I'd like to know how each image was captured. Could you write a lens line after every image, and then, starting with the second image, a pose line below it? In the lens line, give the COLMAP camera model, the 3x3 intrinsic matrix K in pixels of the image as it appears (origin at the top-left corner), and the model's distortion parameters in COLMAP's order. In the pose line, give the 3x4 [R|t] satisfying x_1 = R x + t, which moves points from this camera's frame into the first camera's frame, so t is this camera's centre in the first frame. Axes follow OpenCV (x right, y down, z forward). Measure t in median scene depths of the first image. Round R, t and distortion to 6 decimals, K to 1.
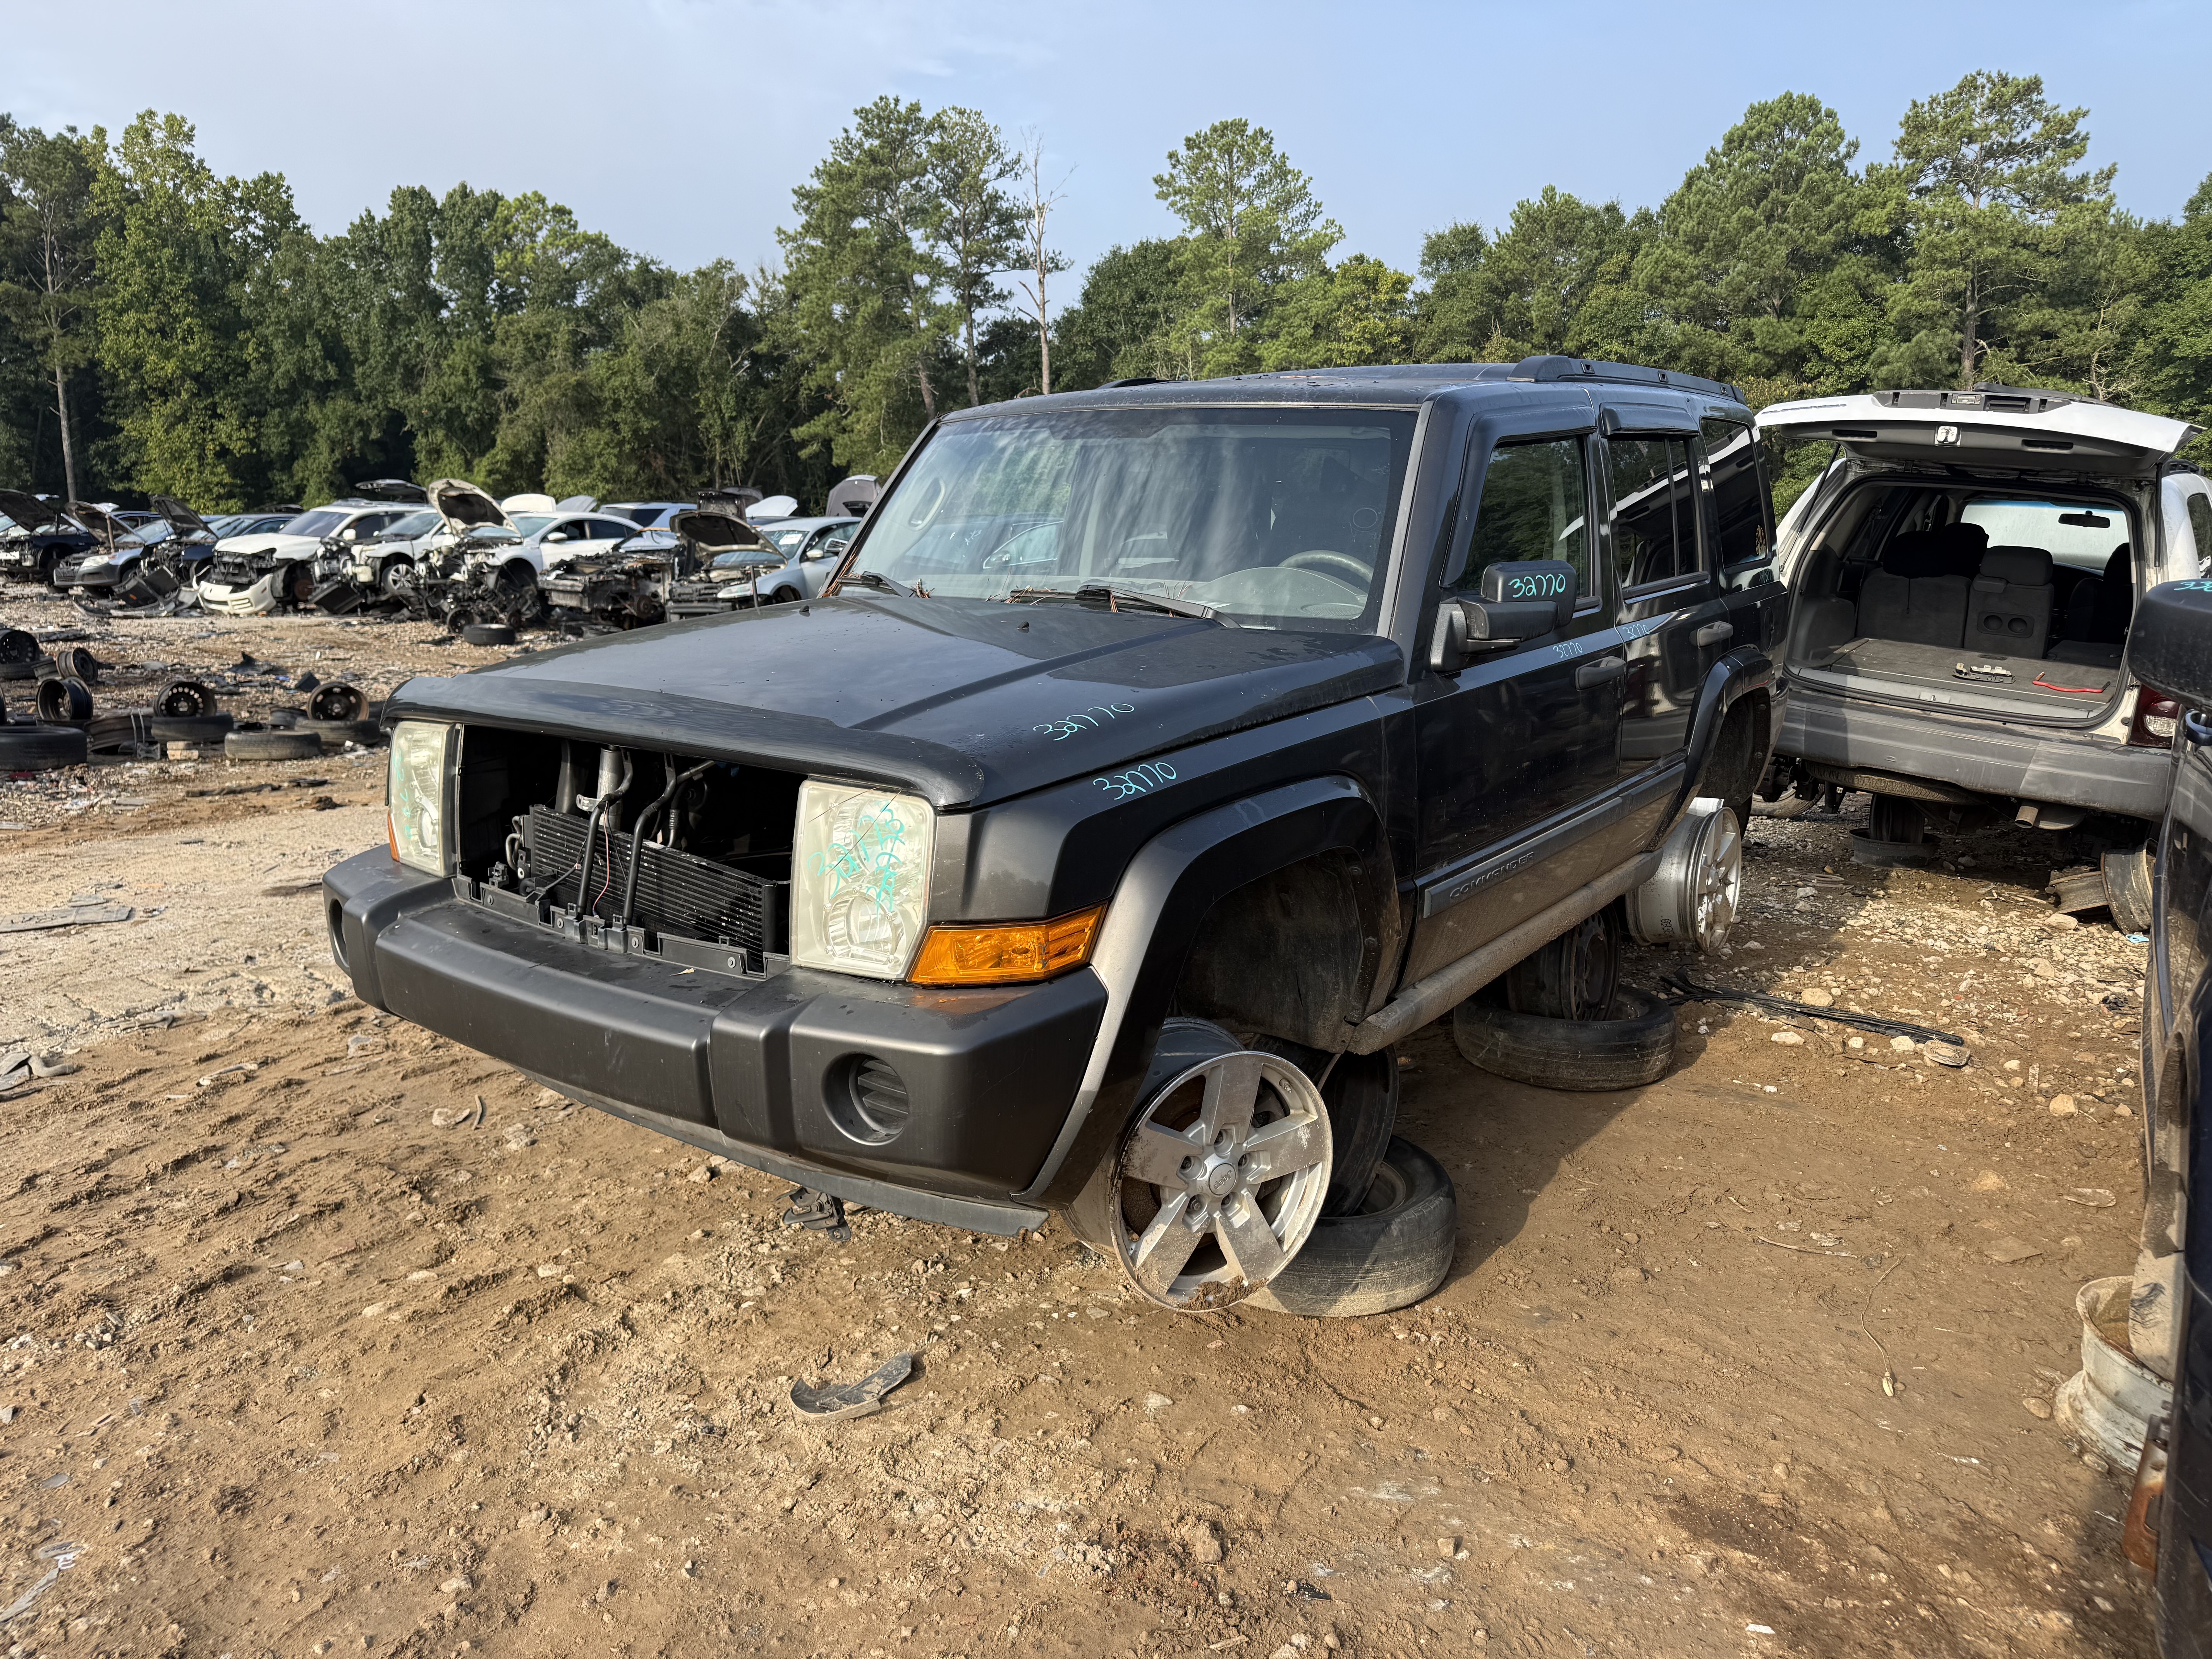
lens RADIAL K [[1524.0, 0, 1111.5], [0, 1524.0, 831.4], [0, 0, 1]] dist [0.009081, -0.017517]
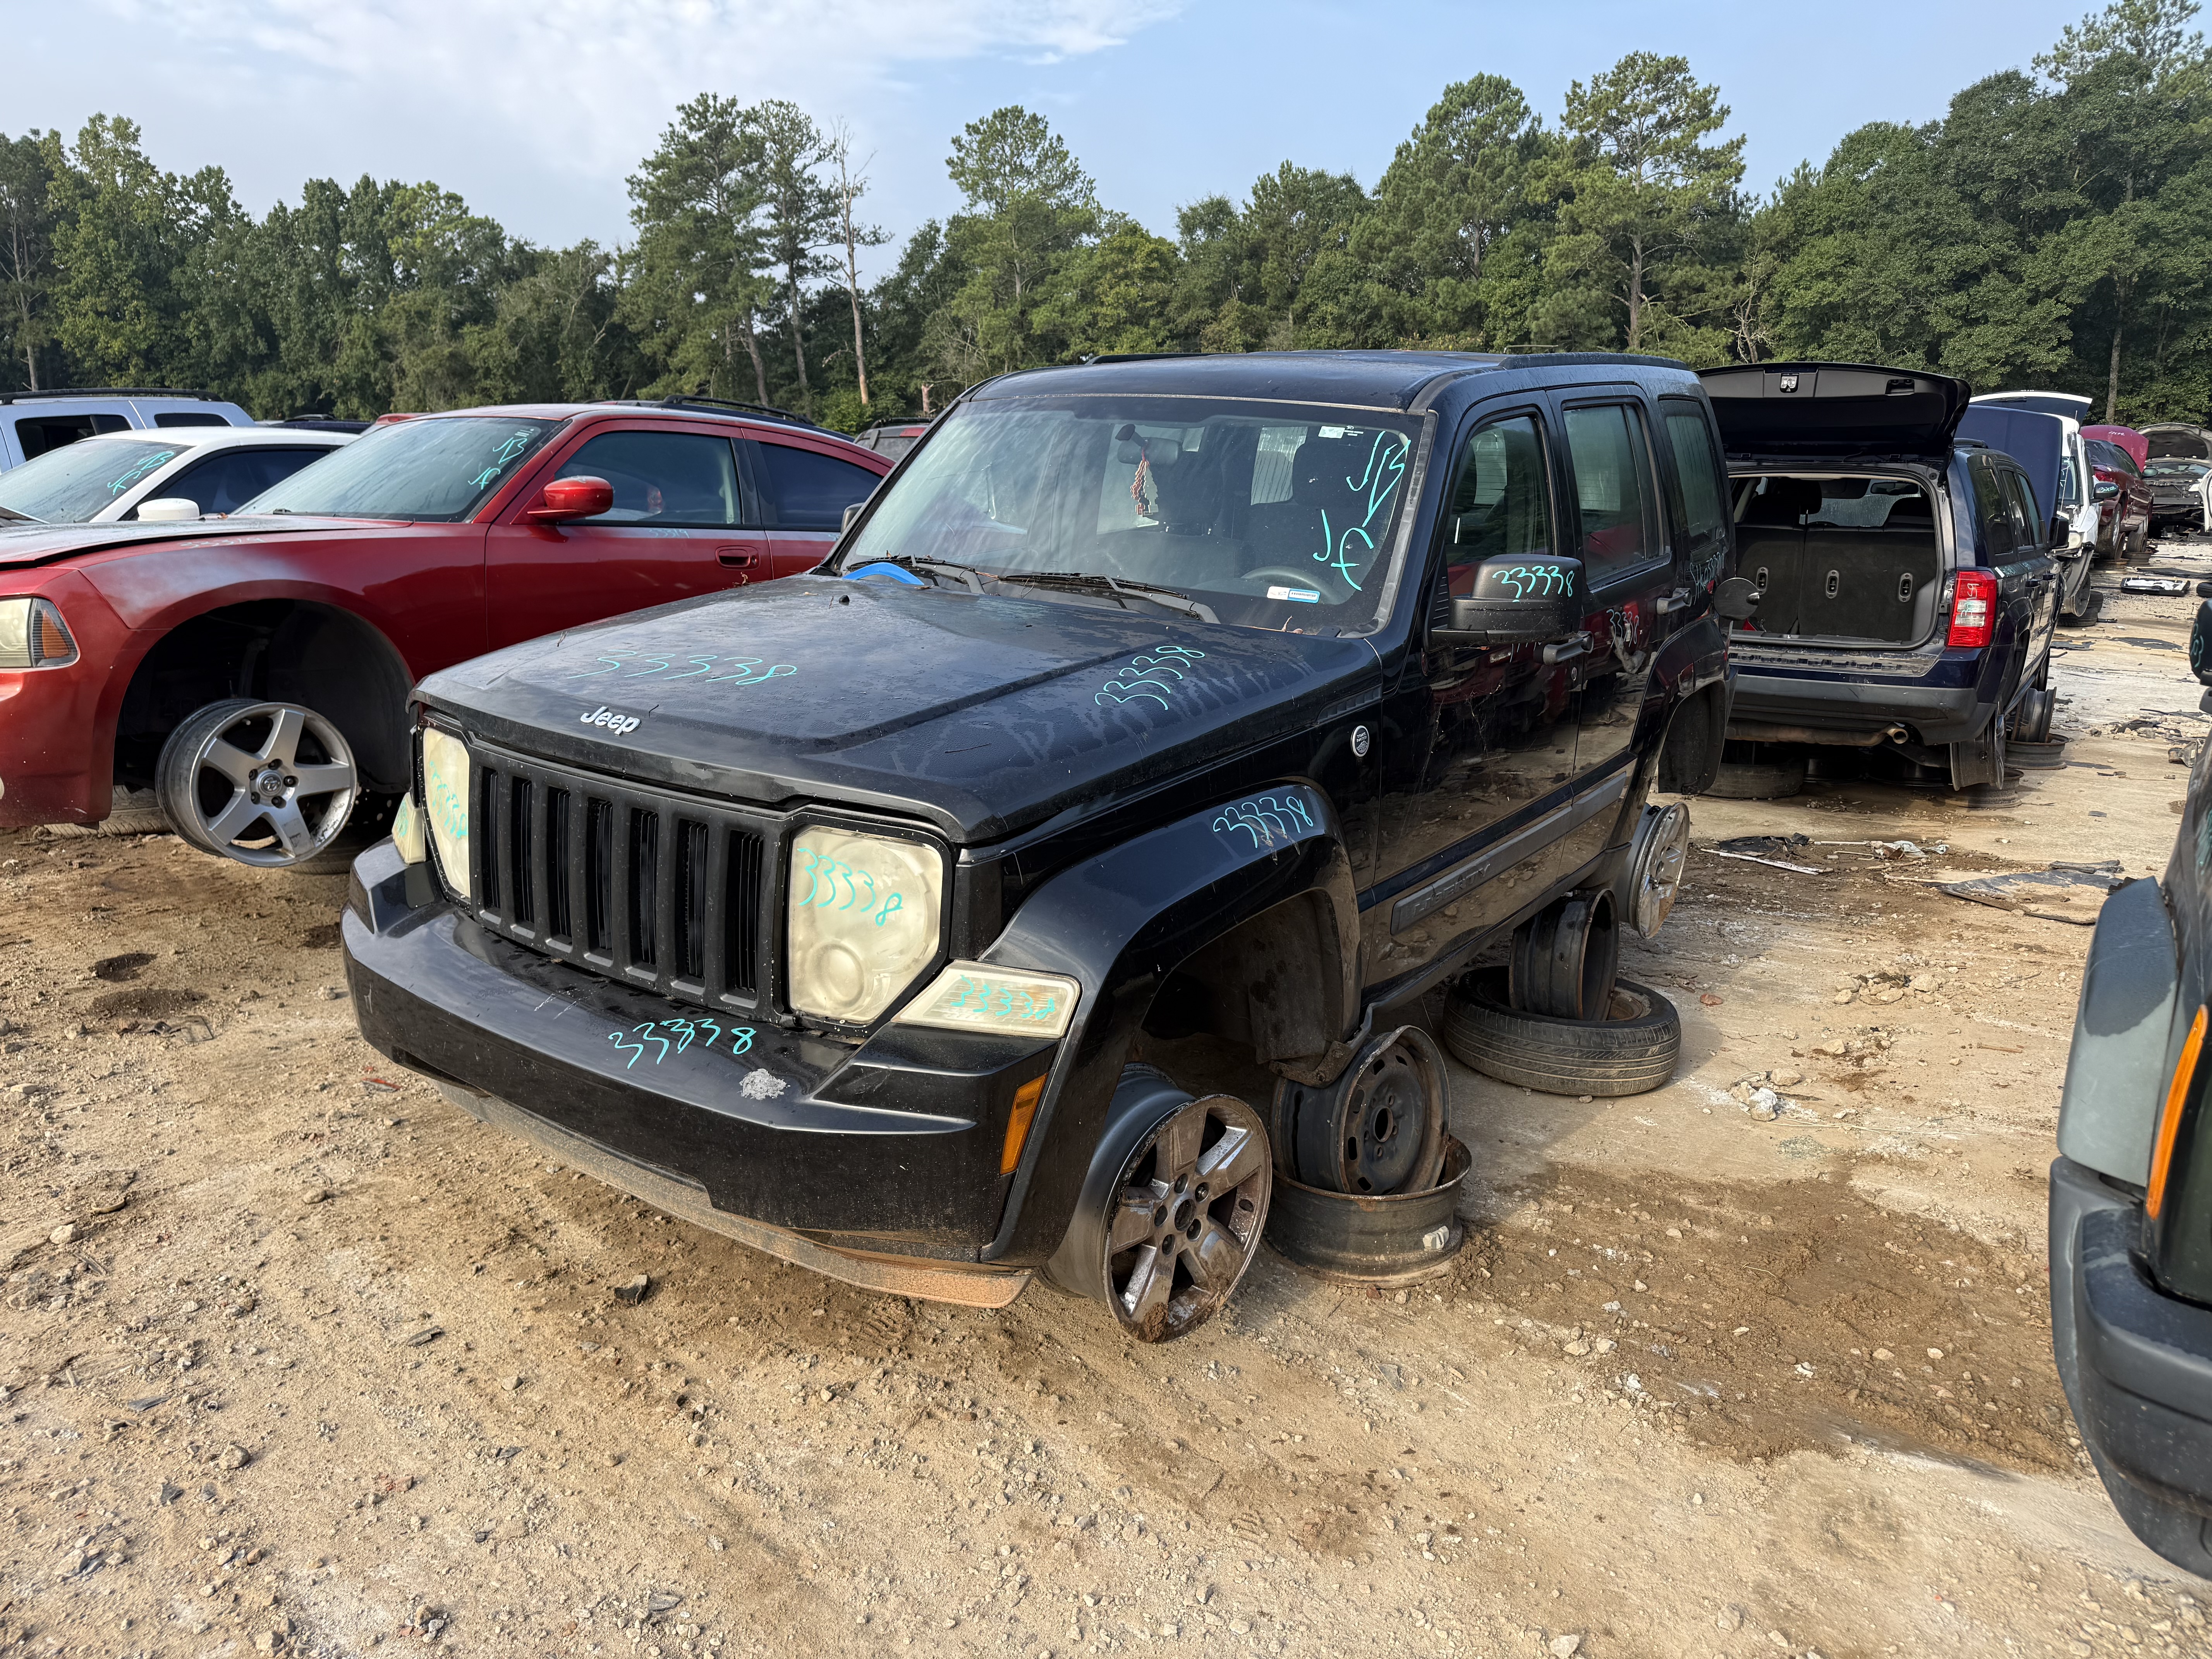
lens RADIAL K [[1524.0, 0, 1110.5], [0, 1524.0, 846.1], [0, 0, 1]] dist [0.009081, -0.017517]
pose [[0.999100, -0.004571, -0.042174, 0.193729], [0.006217, 0.999220, 0.038988, 0.032531], [0.041963, -0.039215, 0.998349, -0.134528]]
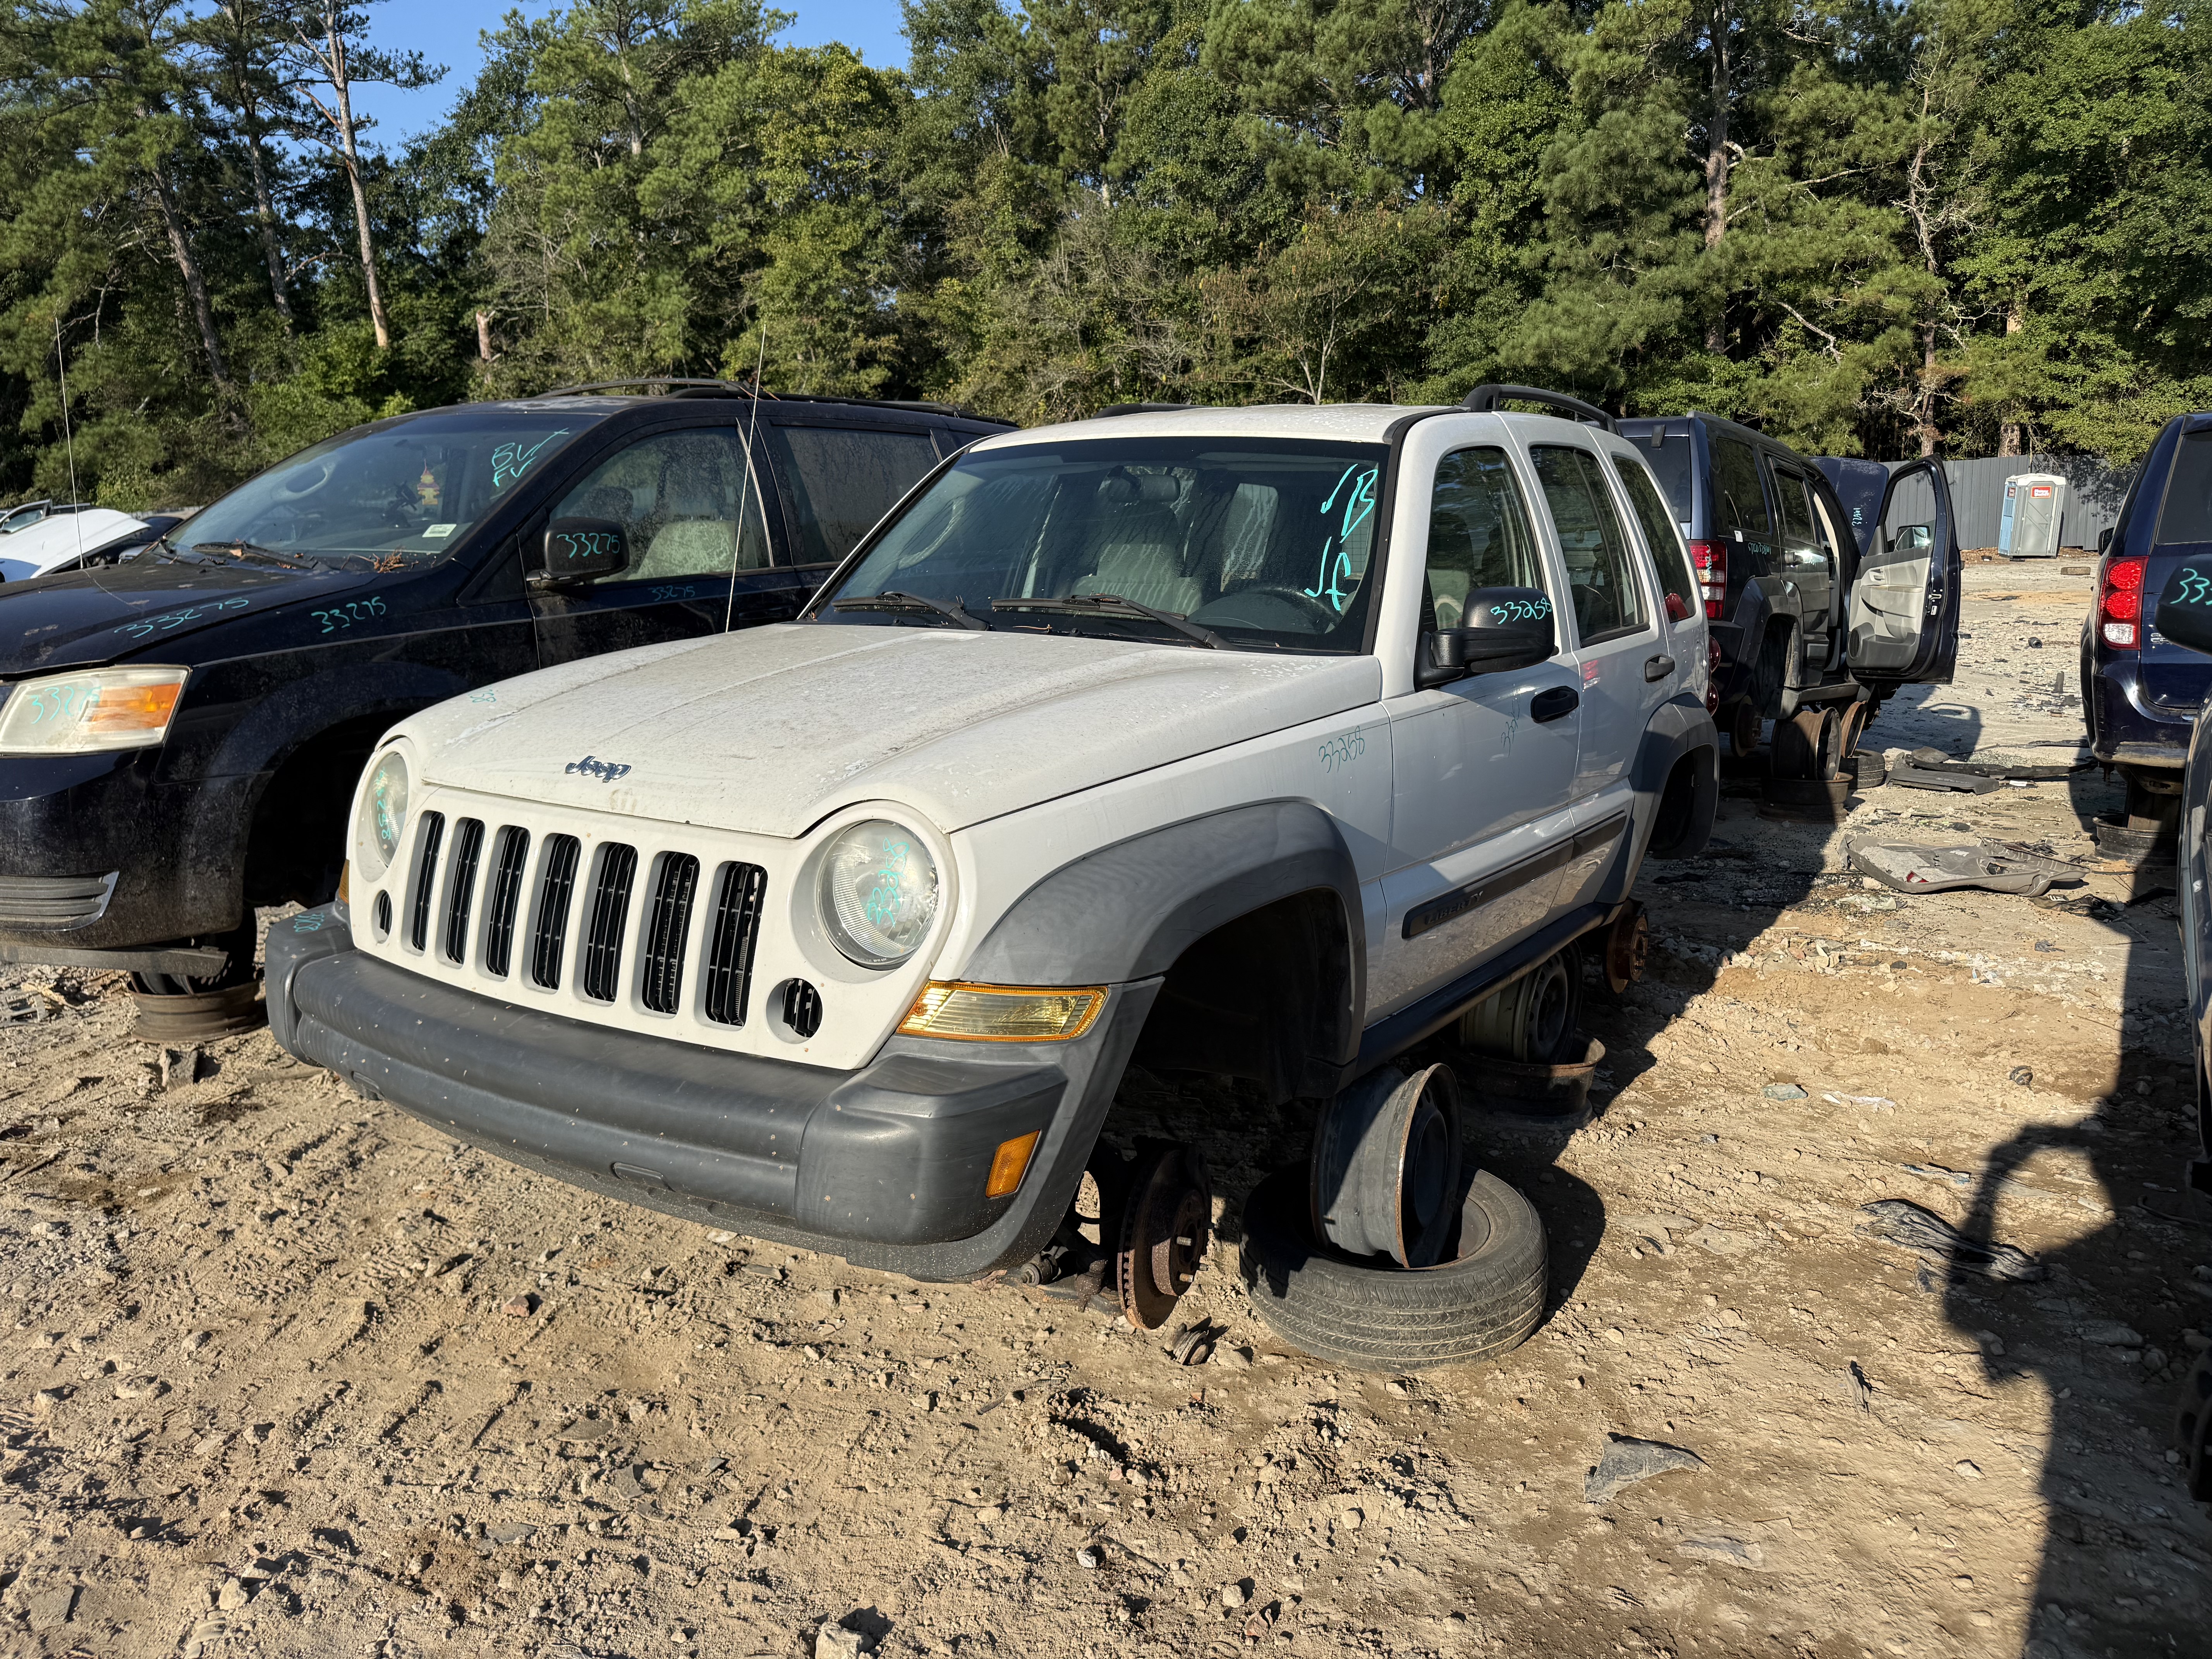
lens RADIAL K [[1524.0, 0, 1112.4], [0, 1524.0, 832.0], [0, 0, 1]] dist [0.009081, -0.017517]
pose [[0.998659, -0.025159, 0.045239, 0.246071], [0.023577, 0.999103, 0.035161, -0.061716], [-0.046083, -0.034048, 0.998357, 0.334804]]
